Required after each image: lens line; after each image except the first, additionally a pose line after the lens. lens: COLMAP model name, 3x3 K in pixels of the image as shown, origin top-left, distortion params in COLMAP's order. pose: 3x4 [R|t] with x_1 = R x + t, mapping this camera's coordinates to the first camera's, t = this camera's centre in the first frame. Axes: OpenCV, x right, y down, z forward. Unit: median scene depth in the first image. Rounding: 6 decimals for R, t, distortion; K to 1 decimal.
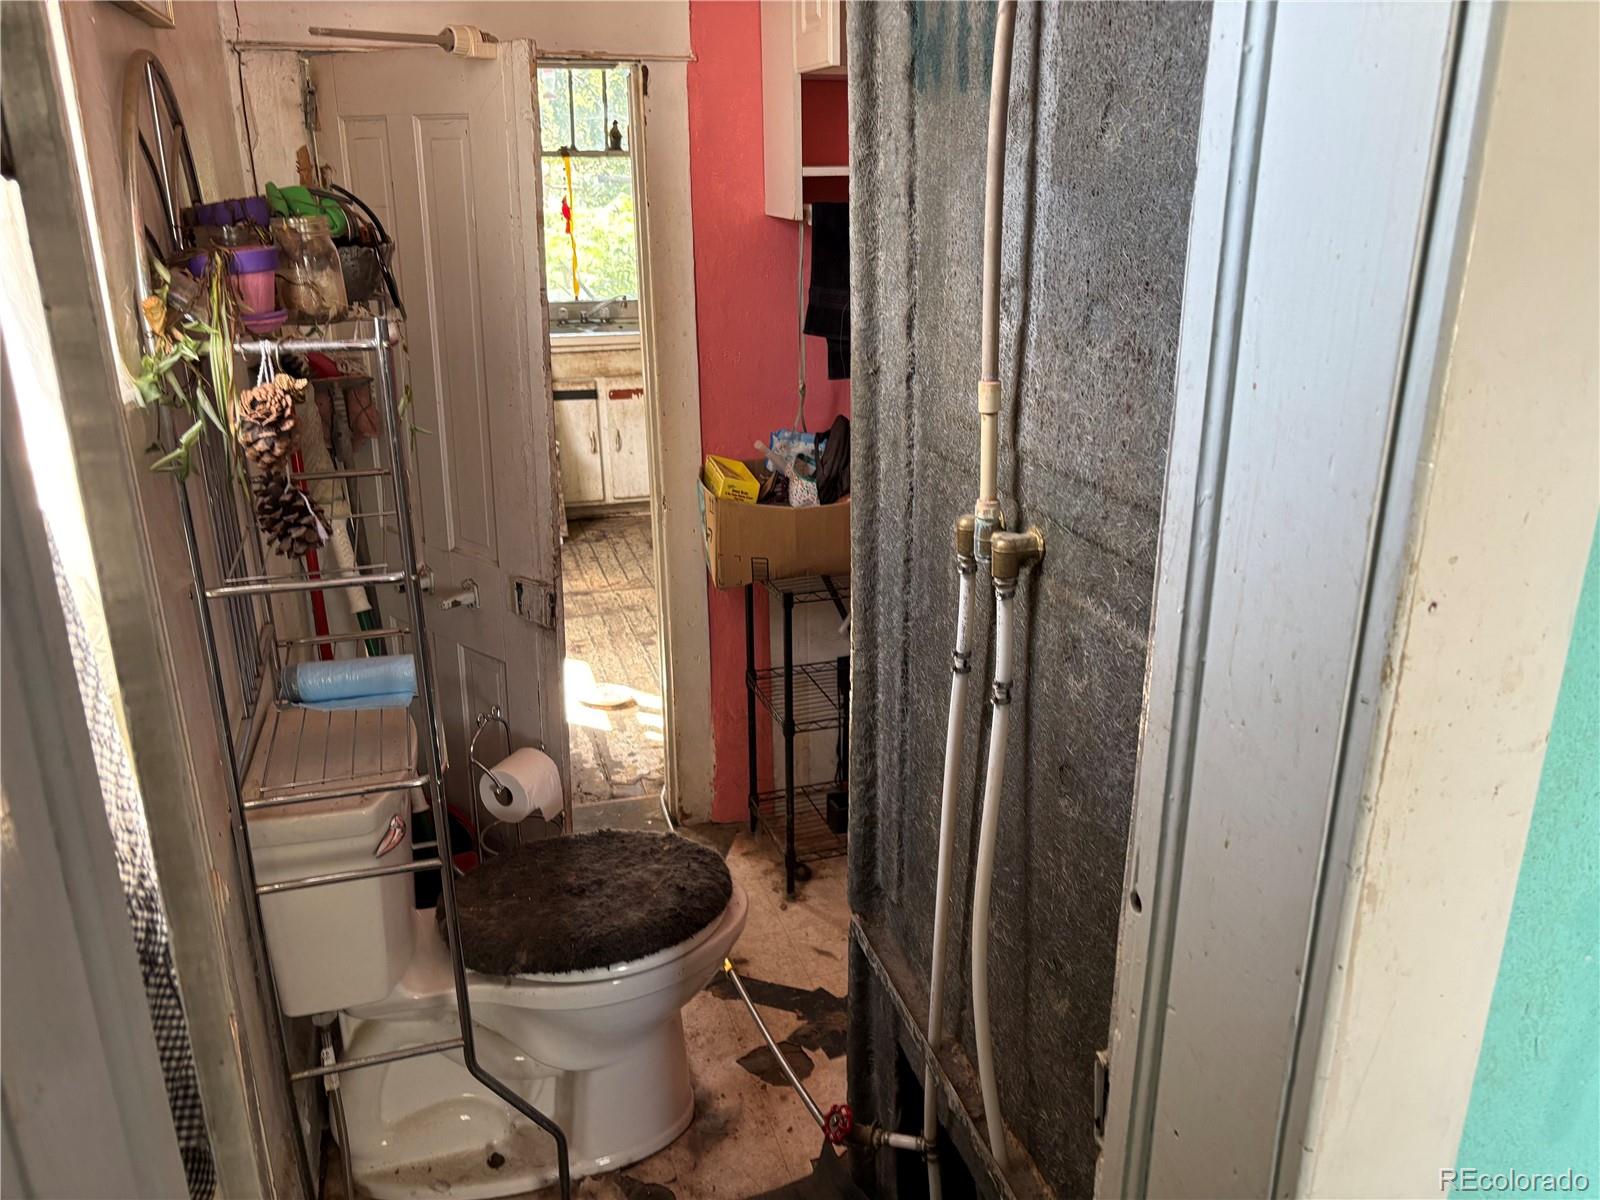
lens RADIAL K [[1204.4, 0, 804.6], [0, 1204.4, 596.7], [0, 0, 1]] dist [0.036285, -0.041055]
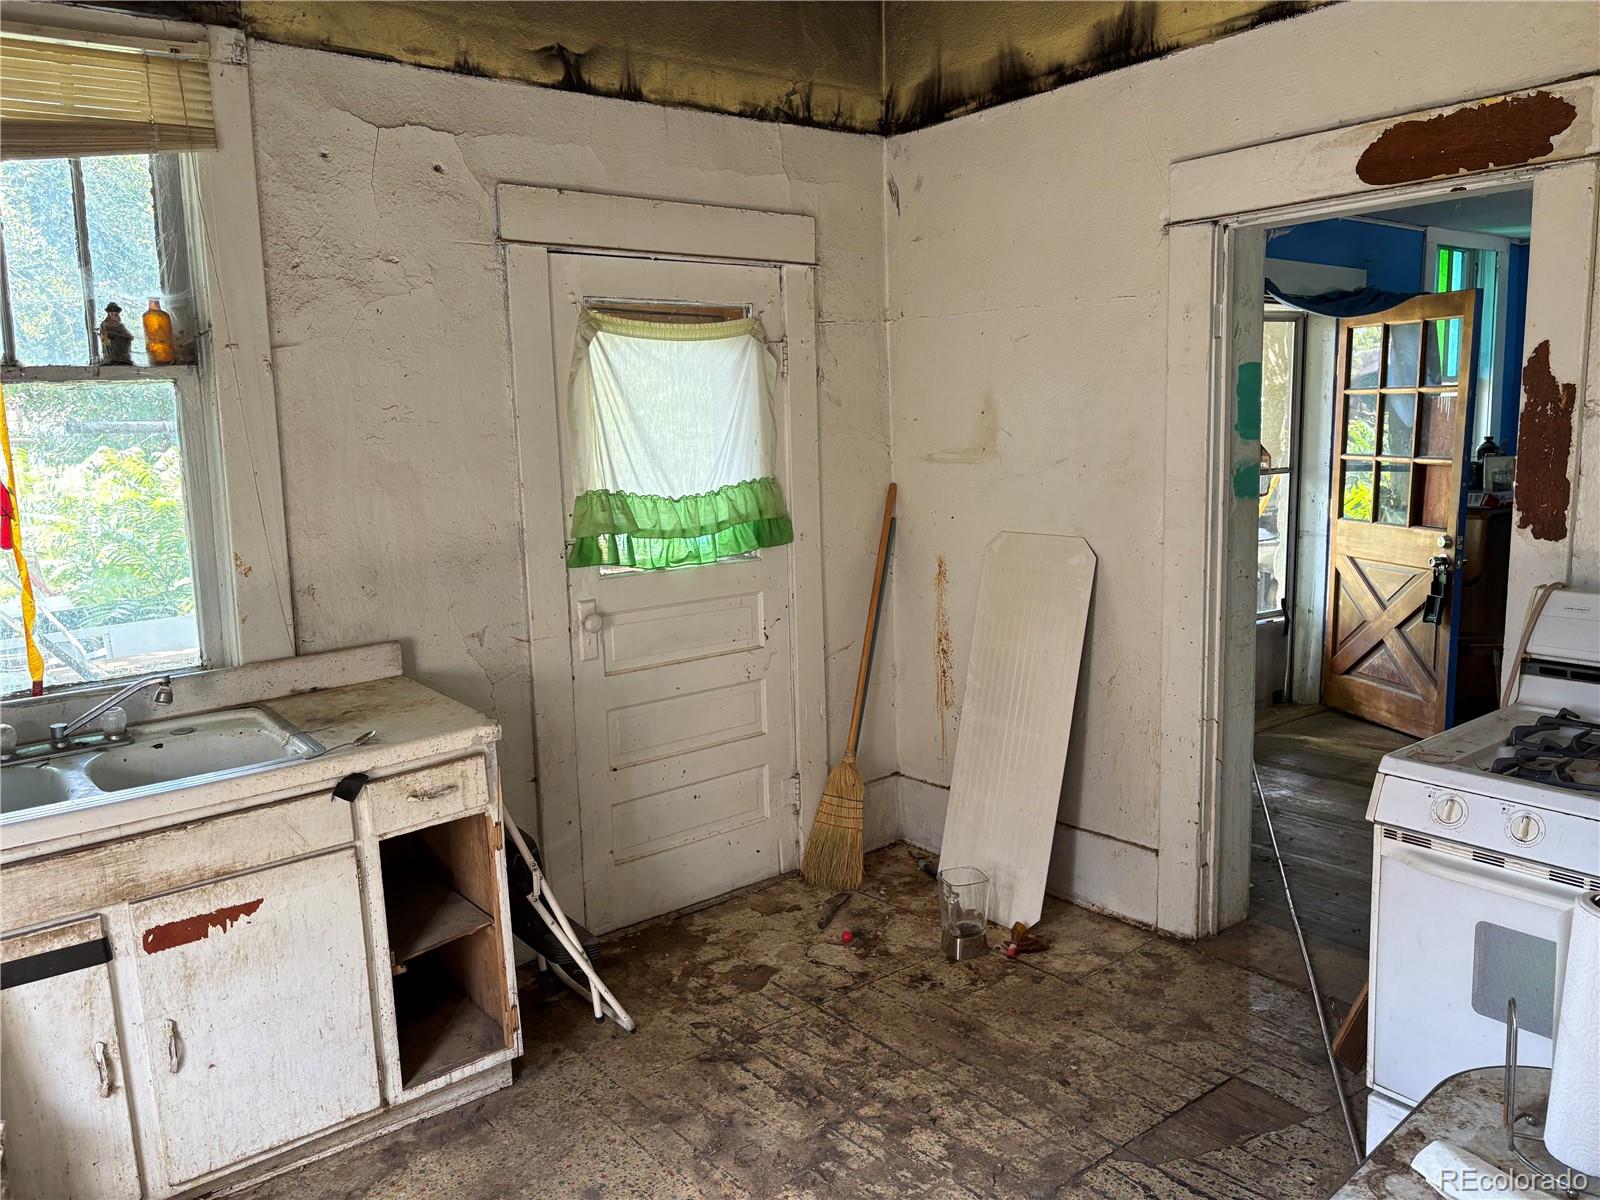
lens RADIAL K [[1204.4, 0, 794.6], [0, 1204.4, 597.4], [0, 0, 1]] dist [0.036285, -0.041055]
pose [[0.926454, -0.082789, 0.367190, -0.100014], [0.145911, 0.978227, -0.147588, -0.186676], [-0.346977, 0.190310, 0.918362, 0.531699]]
